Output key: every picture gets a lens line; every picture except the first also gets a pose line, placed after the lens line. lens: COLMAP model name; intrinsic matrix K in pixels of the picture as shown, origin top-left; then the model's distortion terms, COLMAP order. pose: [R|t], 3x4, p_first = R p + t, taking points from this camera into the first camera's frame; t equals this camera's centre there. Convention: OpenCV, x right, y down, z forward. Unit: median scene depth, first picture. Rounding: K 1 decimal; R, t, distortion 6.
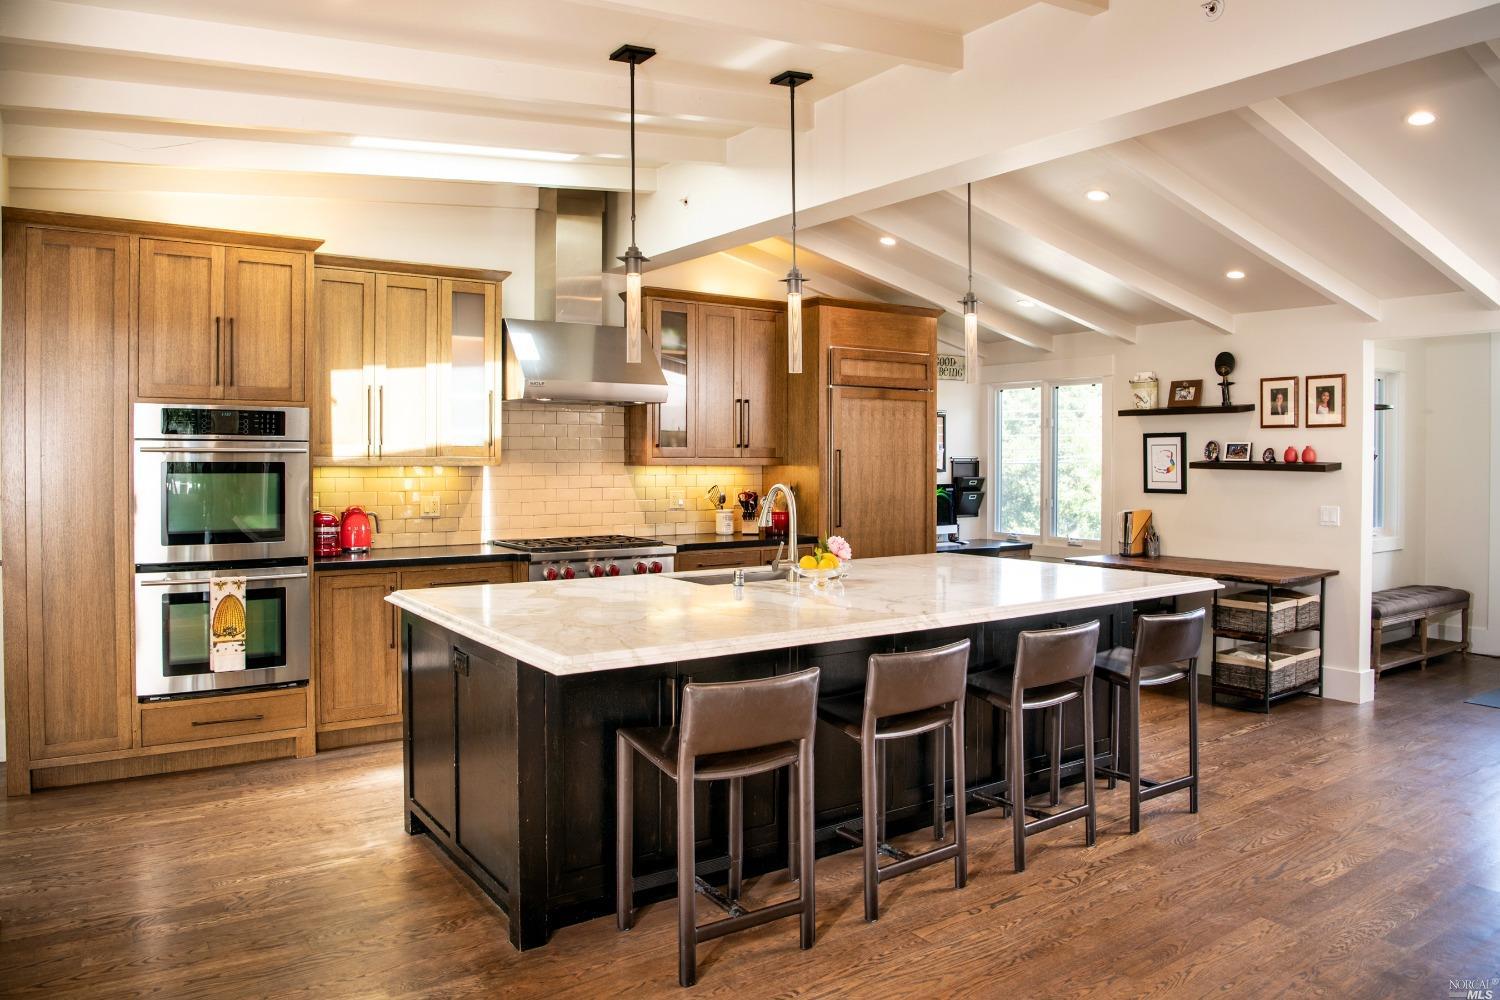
lens RADIAL K [[1080.4, 0, 788.8], [0, 1080.4, 462.7], [0, 0, 1]] dist [-0.013447, -0.027397]
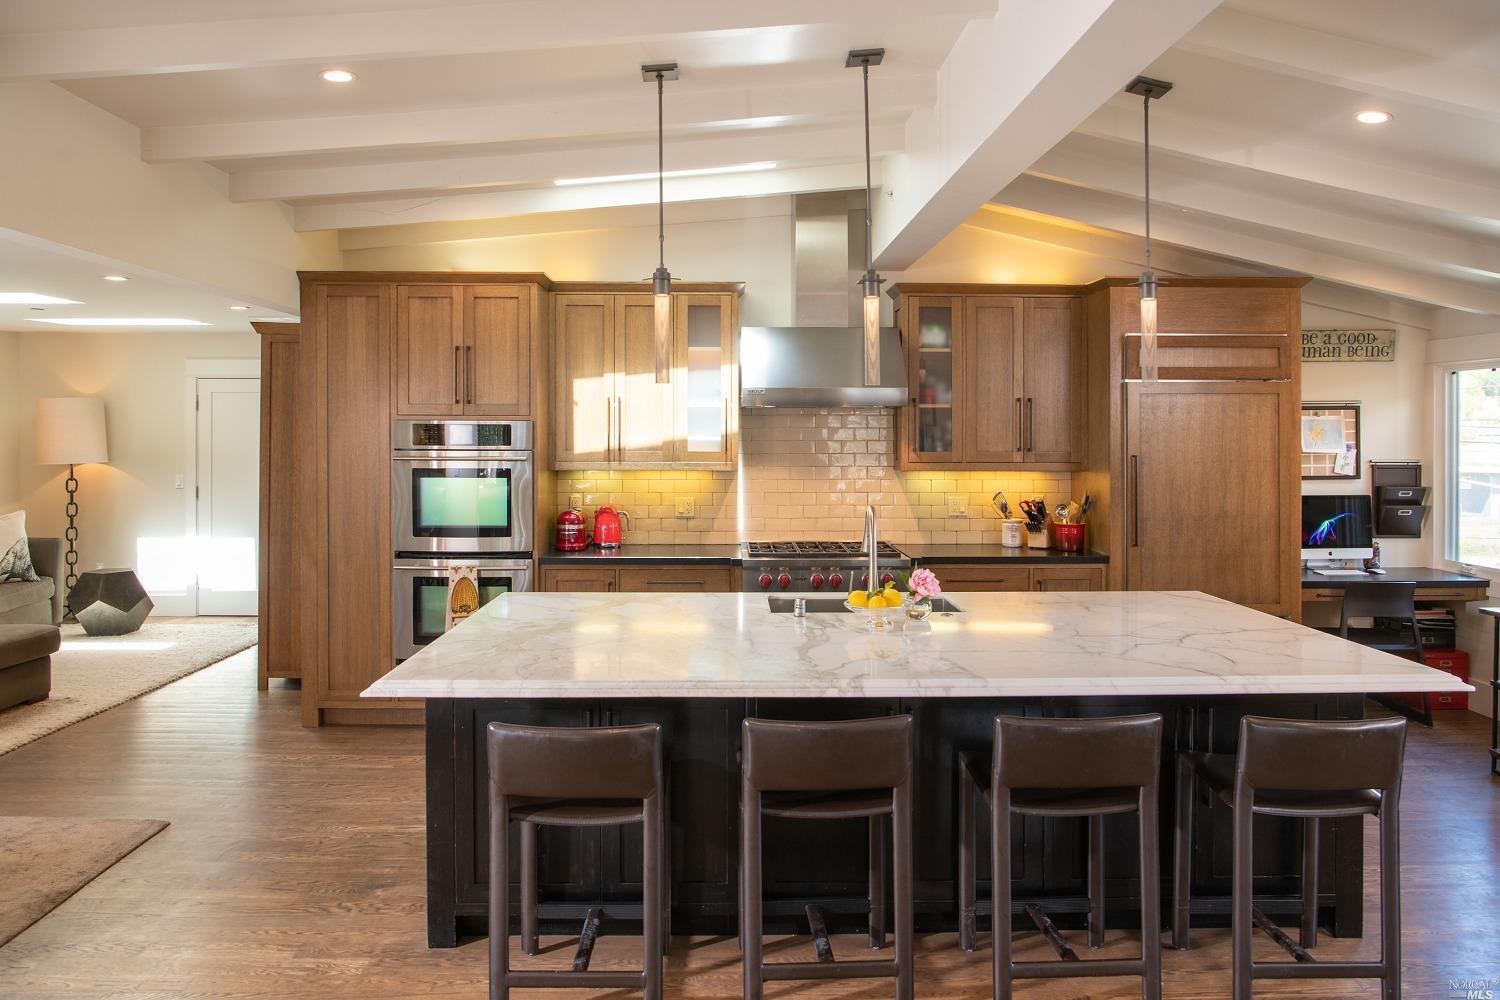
lens RADIAL K [[1080.4, 0, 730.1], [0, 1080.4, 426.3], [0, 0, 1]] dist [-0.013447, -0.027397]
pose [[0.827212, -0.001753, -0.561888, 0.297410], [-0.005958, 0.999912, -0.011890, -0.026271], [0.561859, 0.013183, 0.827128, 0.140118]]
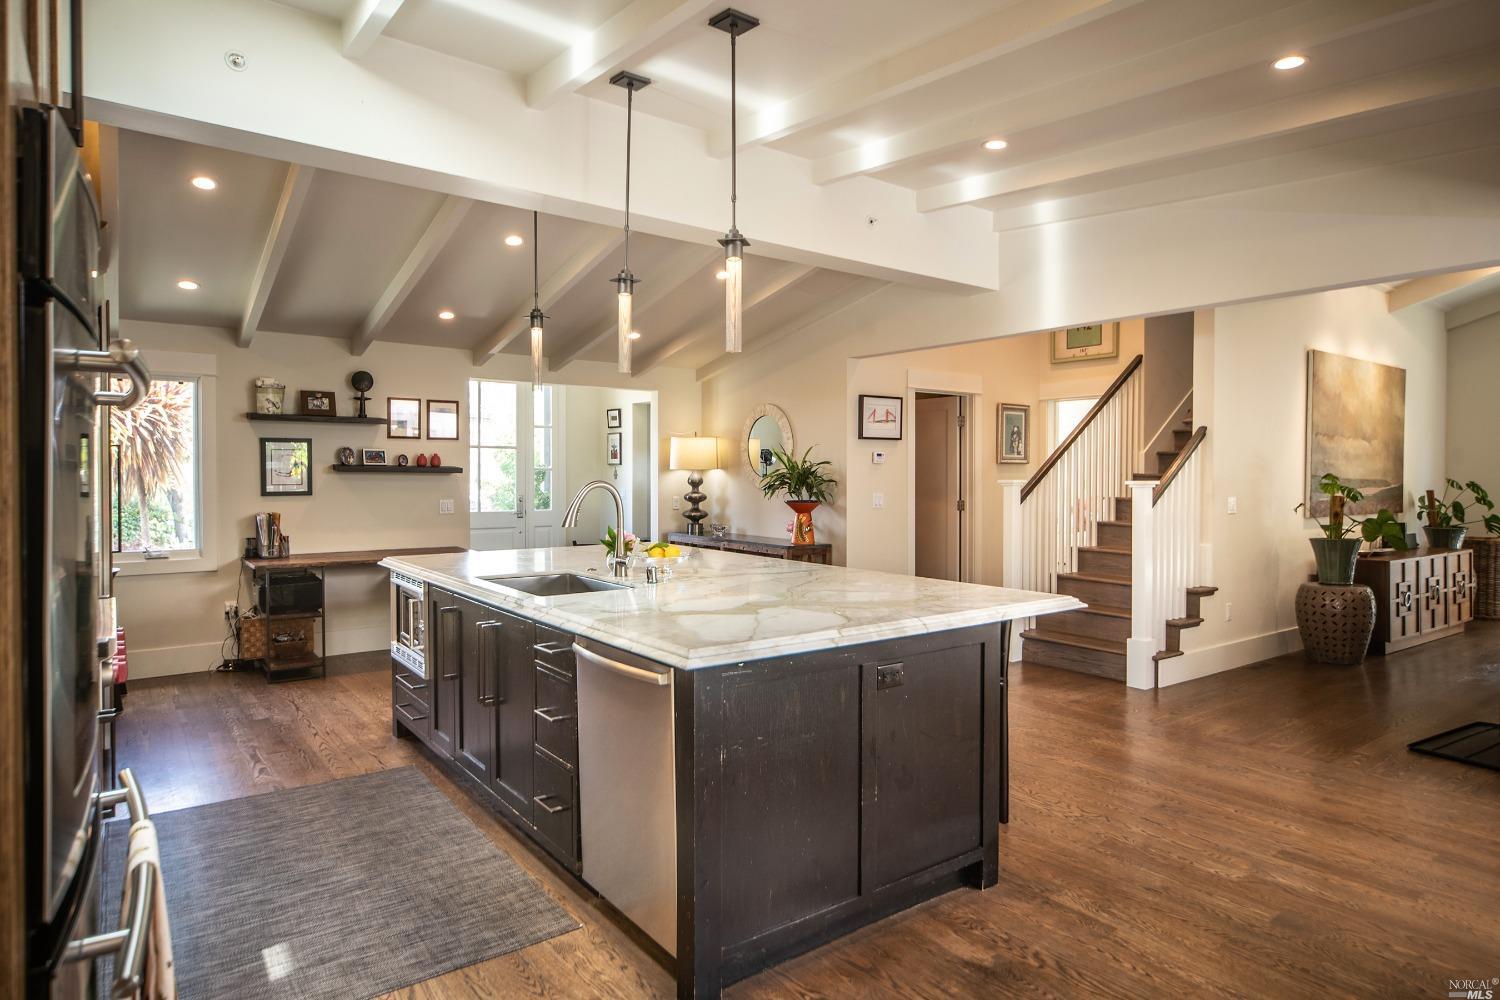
lens RADIAL K [[854.3, 0, 760.3], [0, 854.3, 496.7], [0, 0, 1]] dist [-0.042830, 0.001006]
pose [[-0.045589, -0.030513, 0.998494, -0.561014], [-0.000050, 0.999533, 0.030542, 0.005287], [-0.998960, 0.001343, -0.045569, 0.644059]]
